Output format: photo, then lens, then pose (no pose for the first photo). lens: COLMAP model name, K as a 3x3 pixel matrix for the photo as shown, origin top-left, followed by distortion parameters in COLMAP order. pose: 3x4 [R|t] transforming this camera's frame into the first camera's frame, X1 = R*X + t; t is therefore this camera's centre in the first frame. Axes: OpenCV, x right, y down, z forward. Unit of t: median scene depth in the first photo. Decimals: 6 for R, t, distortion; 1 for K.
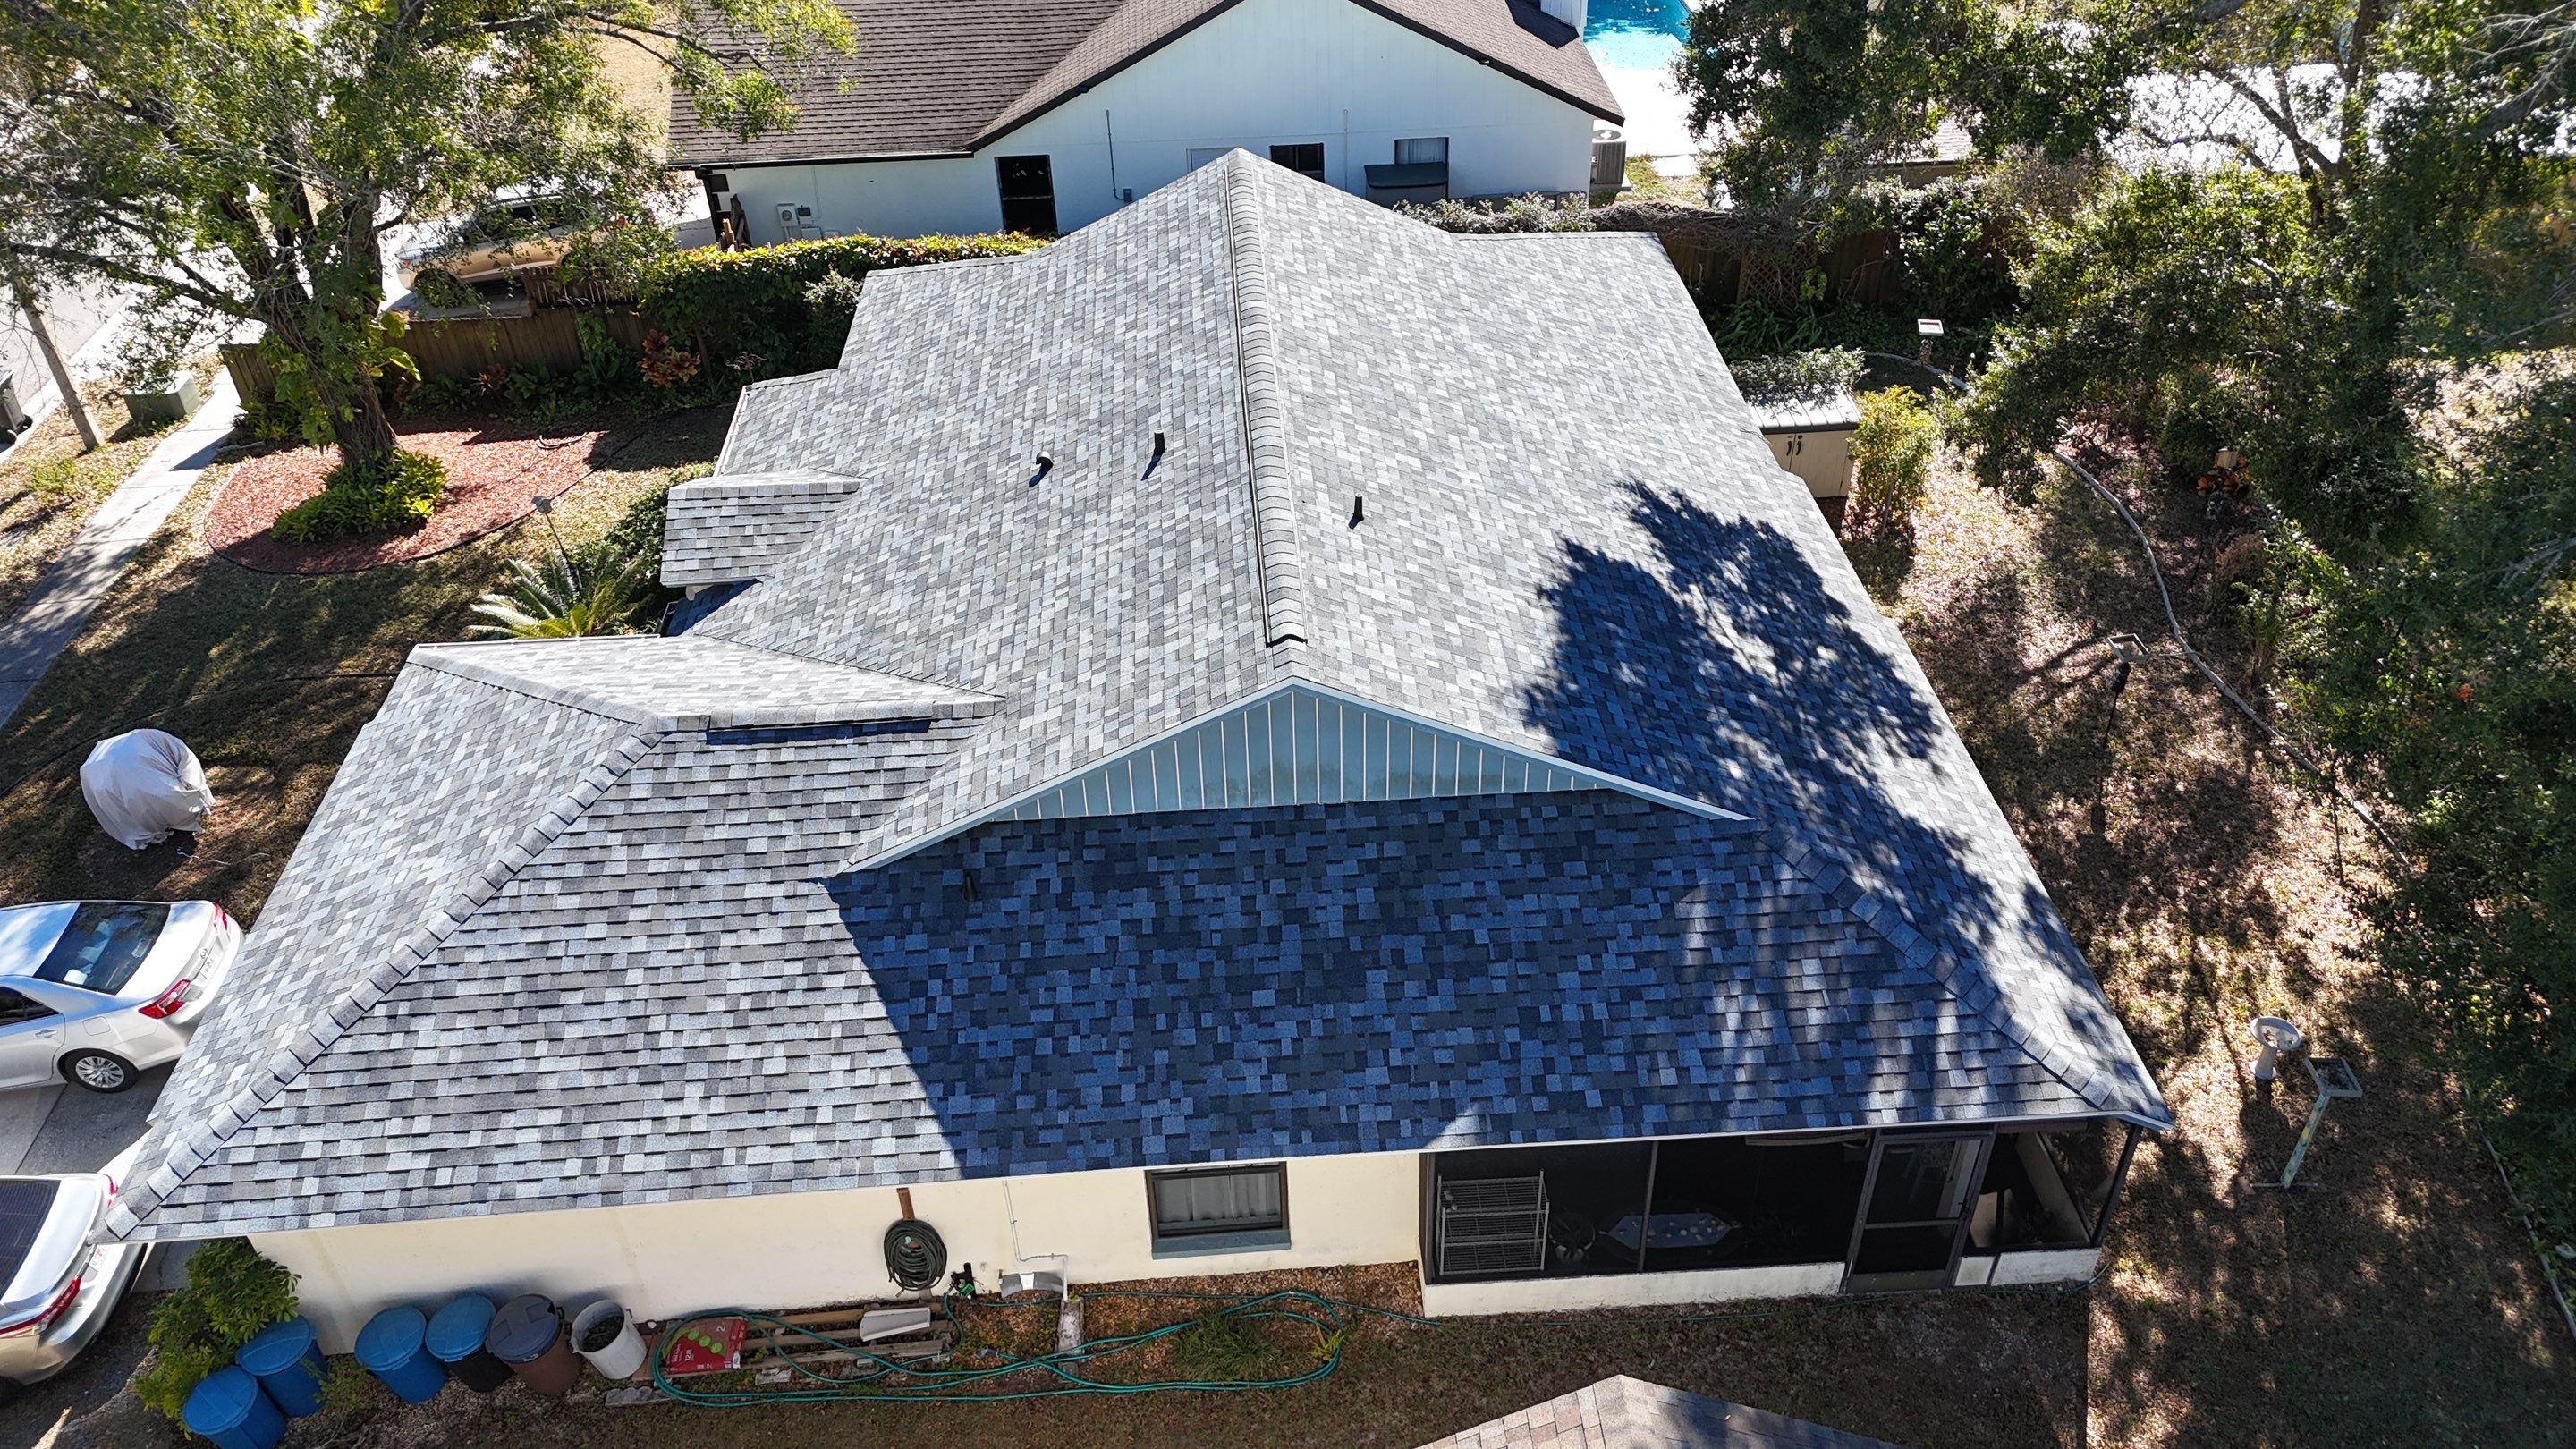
lens RADIAL K [[1902.6, 0, 1308.5], [0, 1902.6, 717.9], [0, 0, 1]] dist [0.095187, -0.080810]
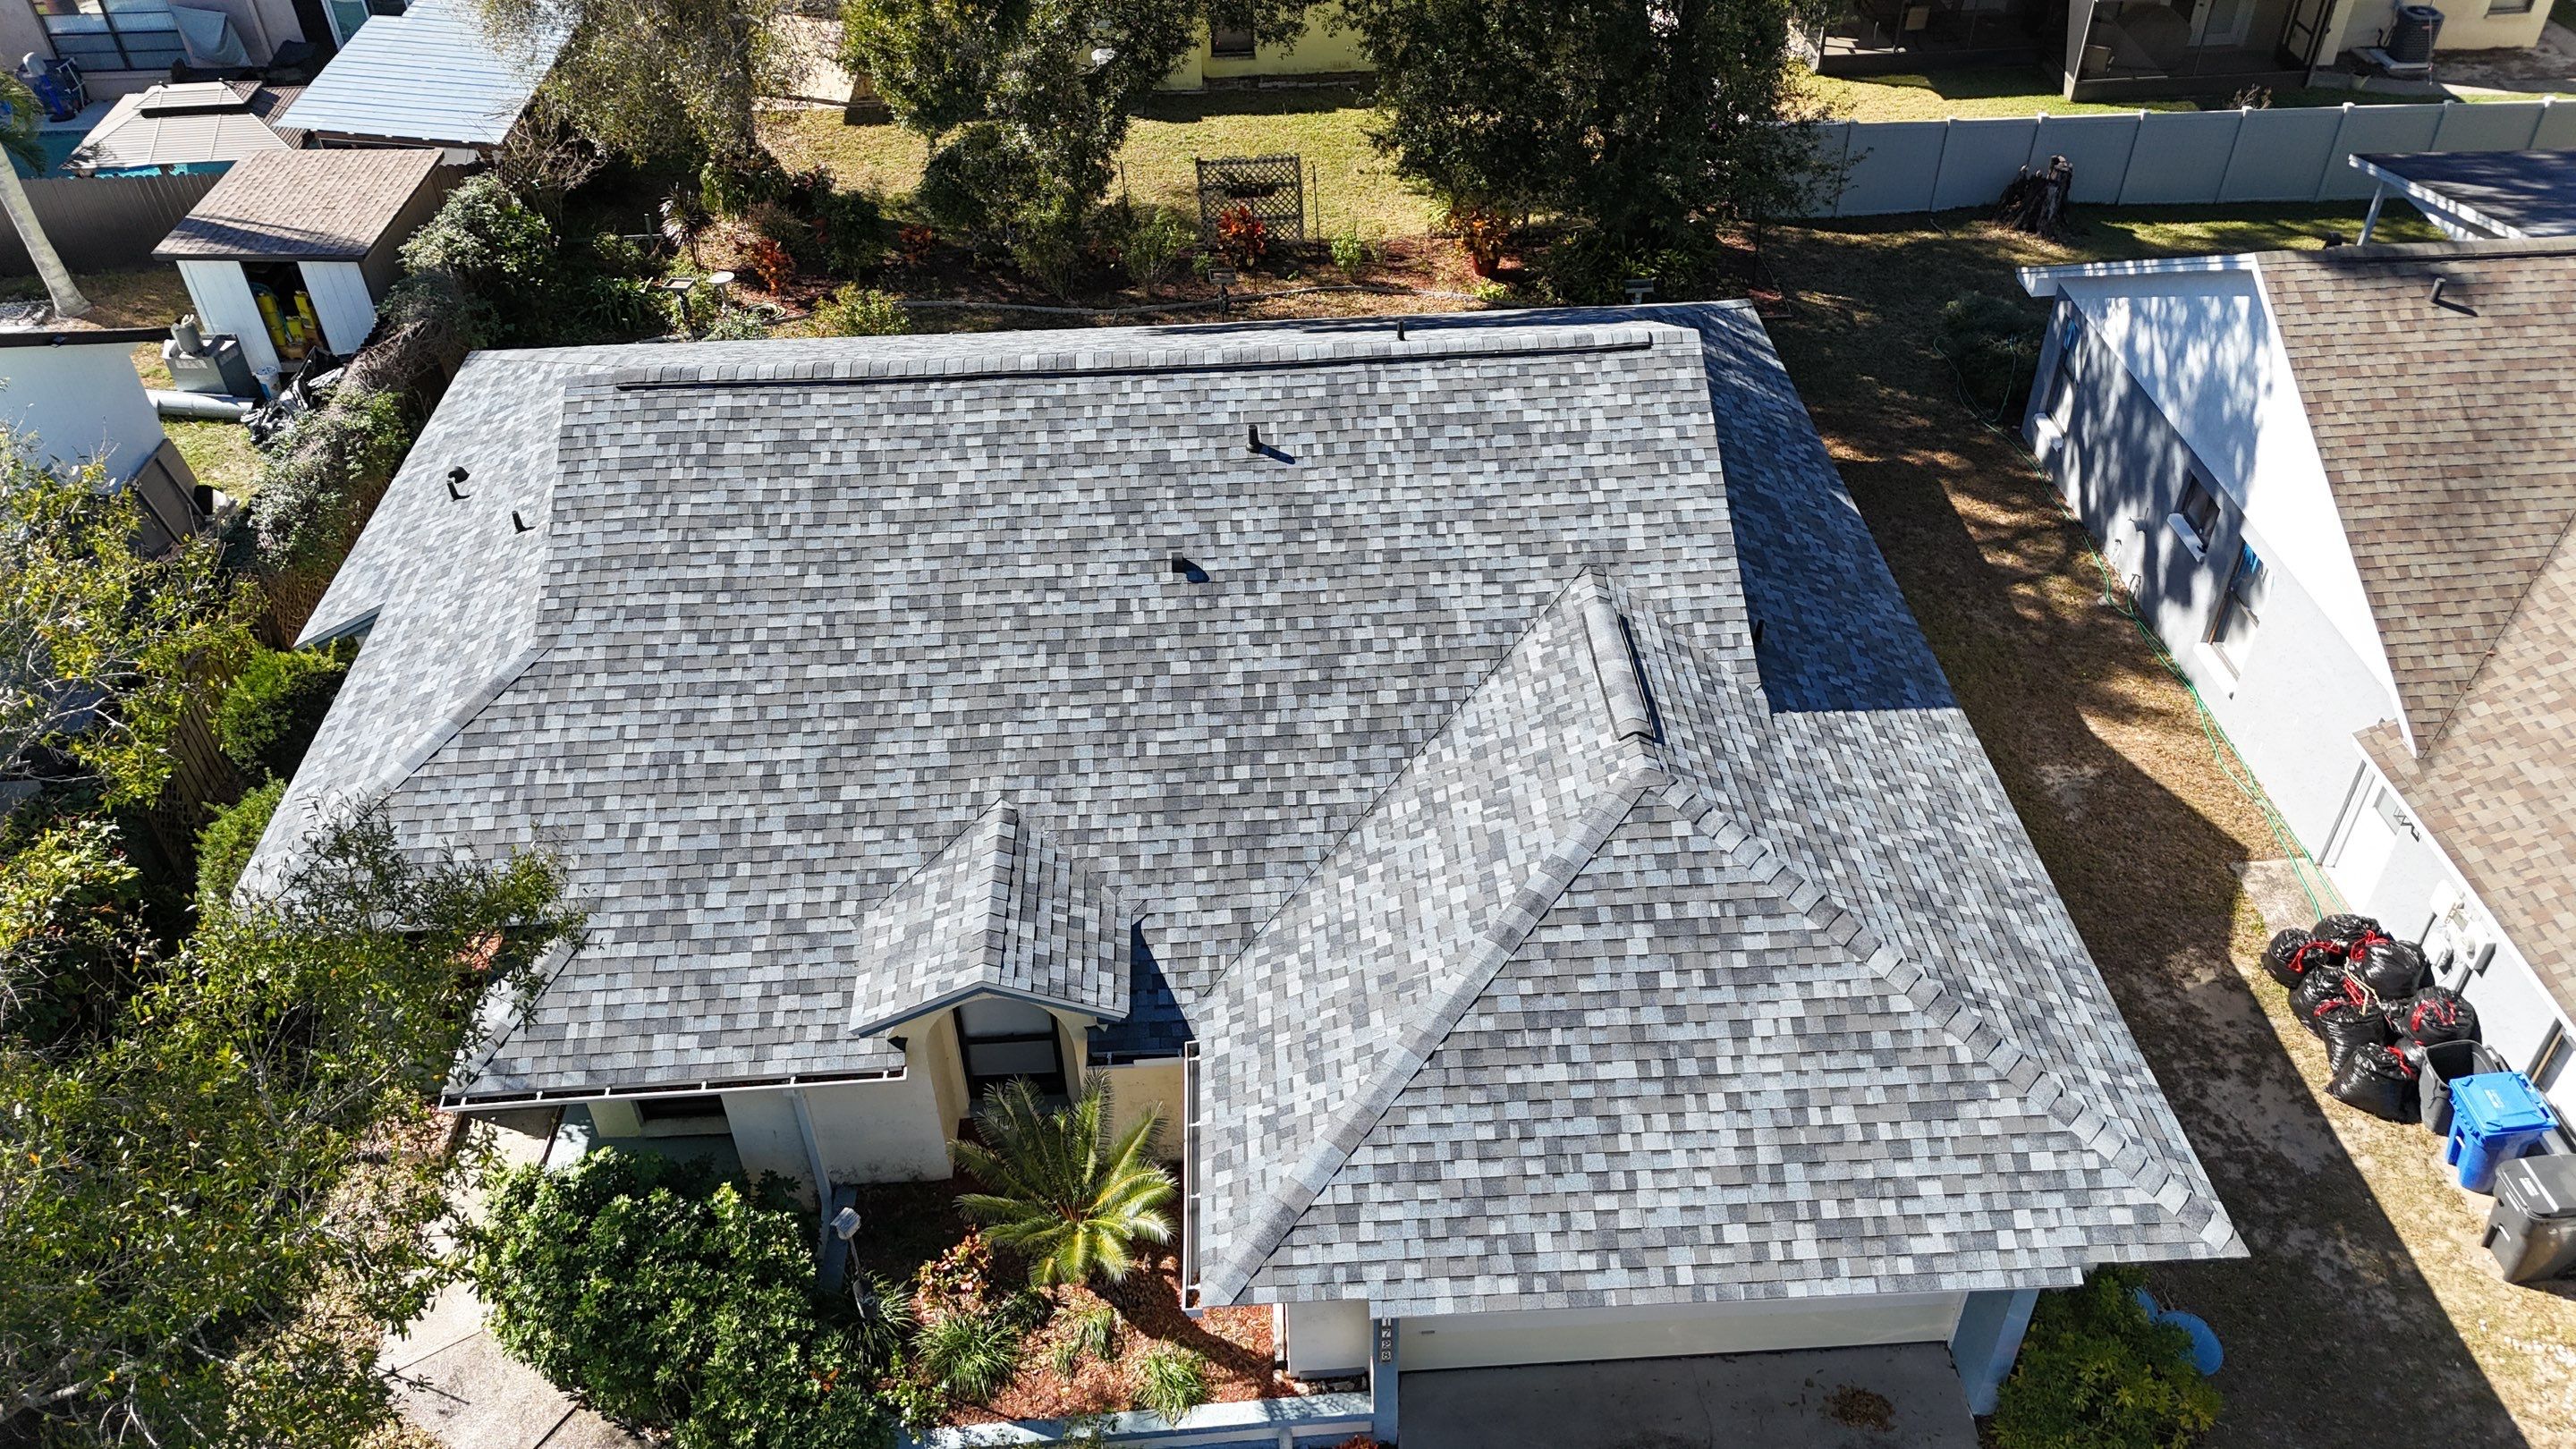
lens RADIAL K [[1902.6, 0, 1308.5], [0, 1902.6, 717.9], [0, 0, 1]] dist [0.095187, -0.080810]
pose [[0.012499, -0.608665, 0.793329, -0.842486], [0.618585, 0.628058, 0.472119, -0.444499], [-0.785619, 0.484840, 0.384361, 0.586510]]
